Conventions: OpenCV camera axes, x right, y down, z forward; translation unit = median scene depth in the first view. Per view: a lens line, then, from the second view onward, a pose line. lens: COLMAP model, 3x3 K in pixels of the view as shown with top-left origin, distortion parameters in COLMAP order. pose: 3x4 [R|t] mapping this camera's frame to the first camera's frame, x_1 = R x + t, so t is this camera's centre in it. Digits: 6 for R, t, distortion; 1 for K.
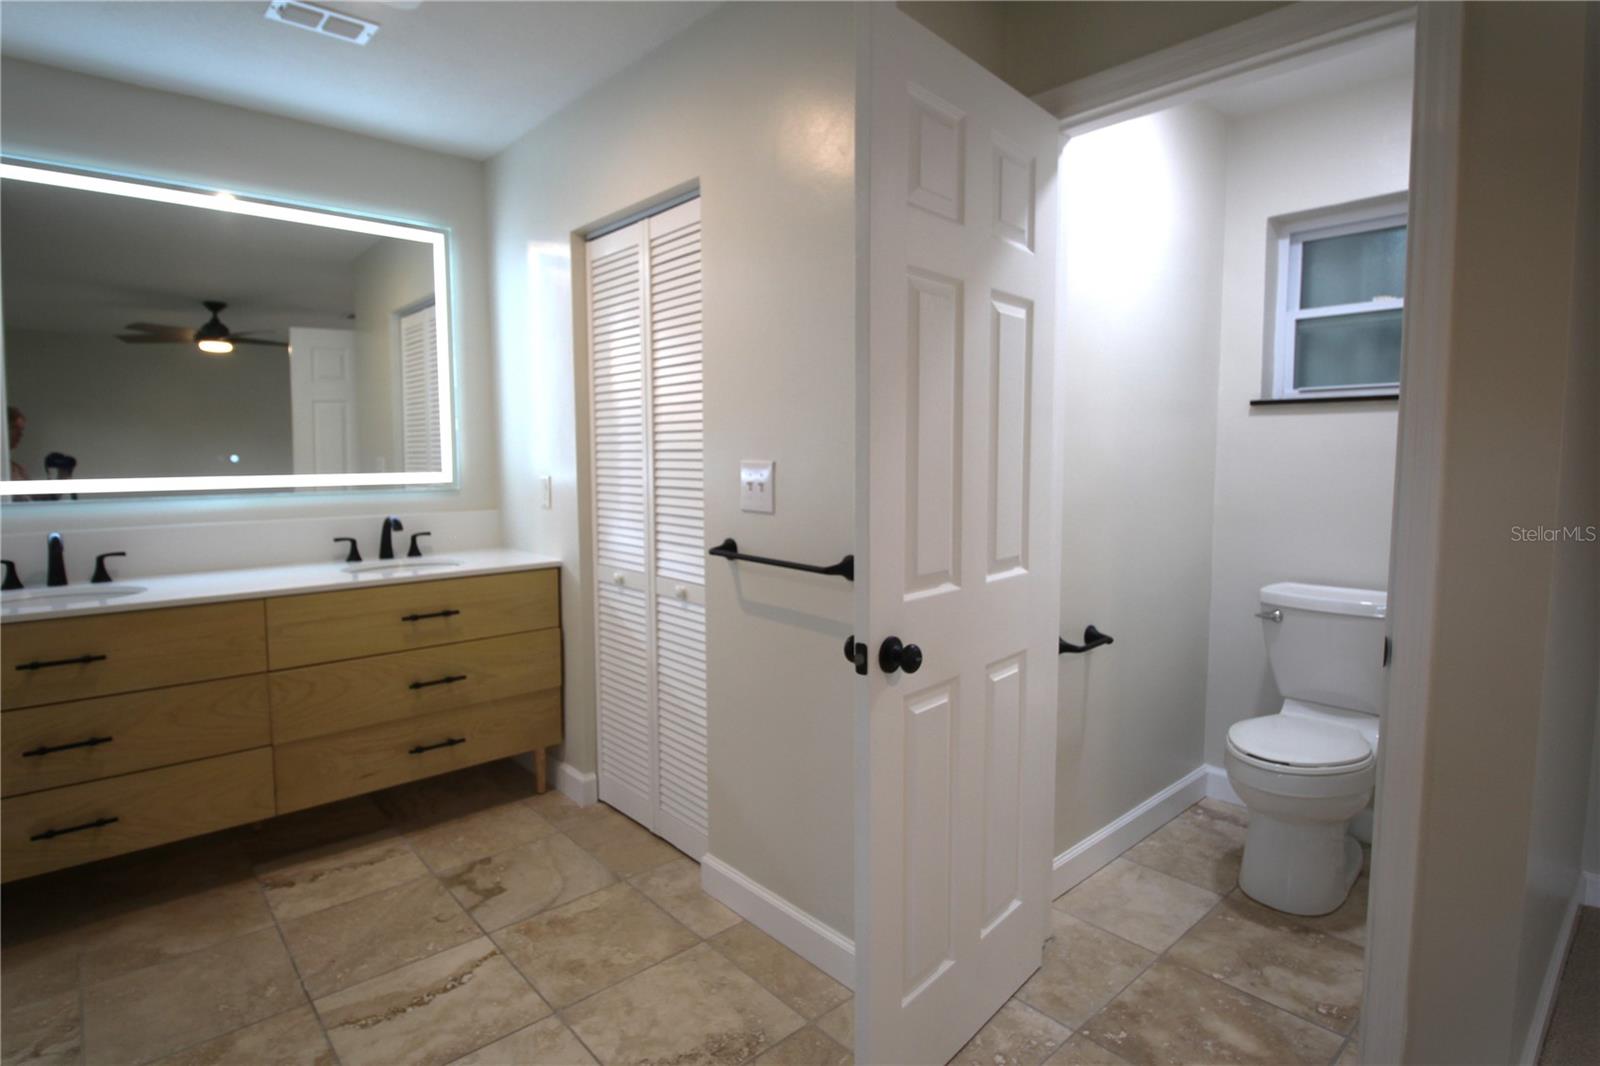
lens RADIAL K [[806.0, 0, 797.7], [0, 806.0, 548.9], [0, 0, 1]] dist [0.000909, -0.009874]
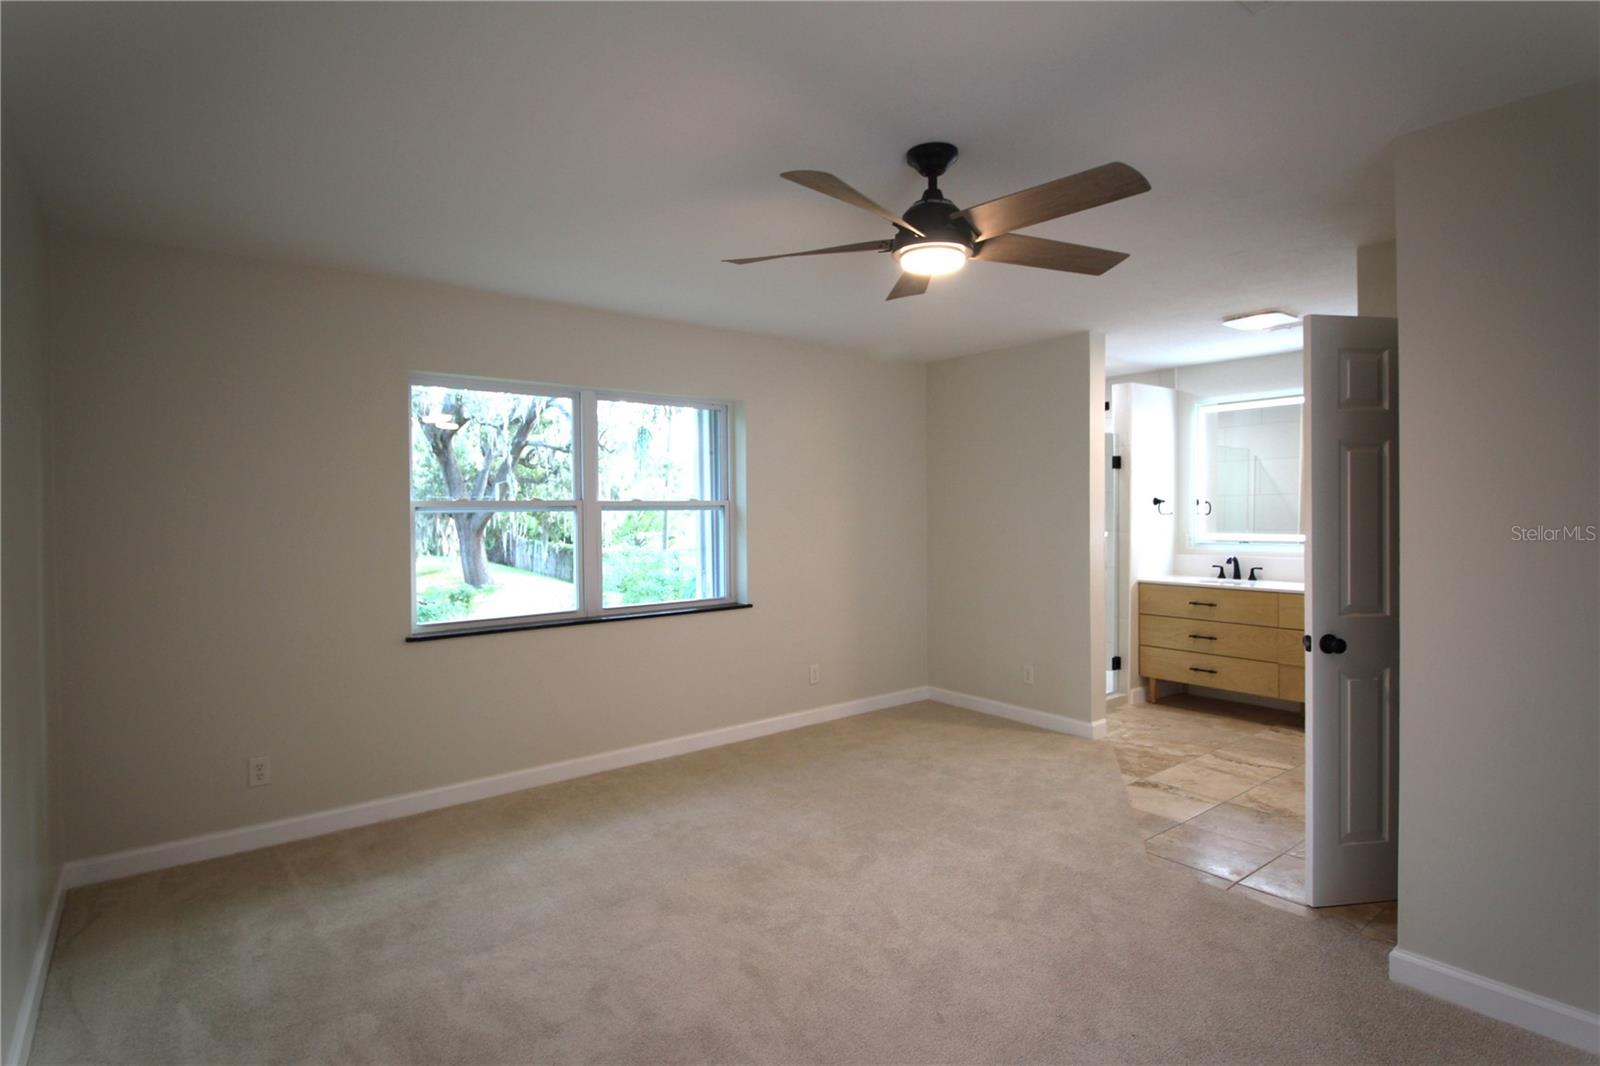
lens RADIAL K [[874.9, 0, 801.3], [0, 874.9, 517.1], [0, 0, 1]] dist [0.007024, -0.013305]
pose [[-0.015807, 0.034813, -0.999269, 2.202597], [-0.085587, 0.995679, 0.036042, -0.157988], [0.996205, 0.086095, -0.012759, -0.351365]]
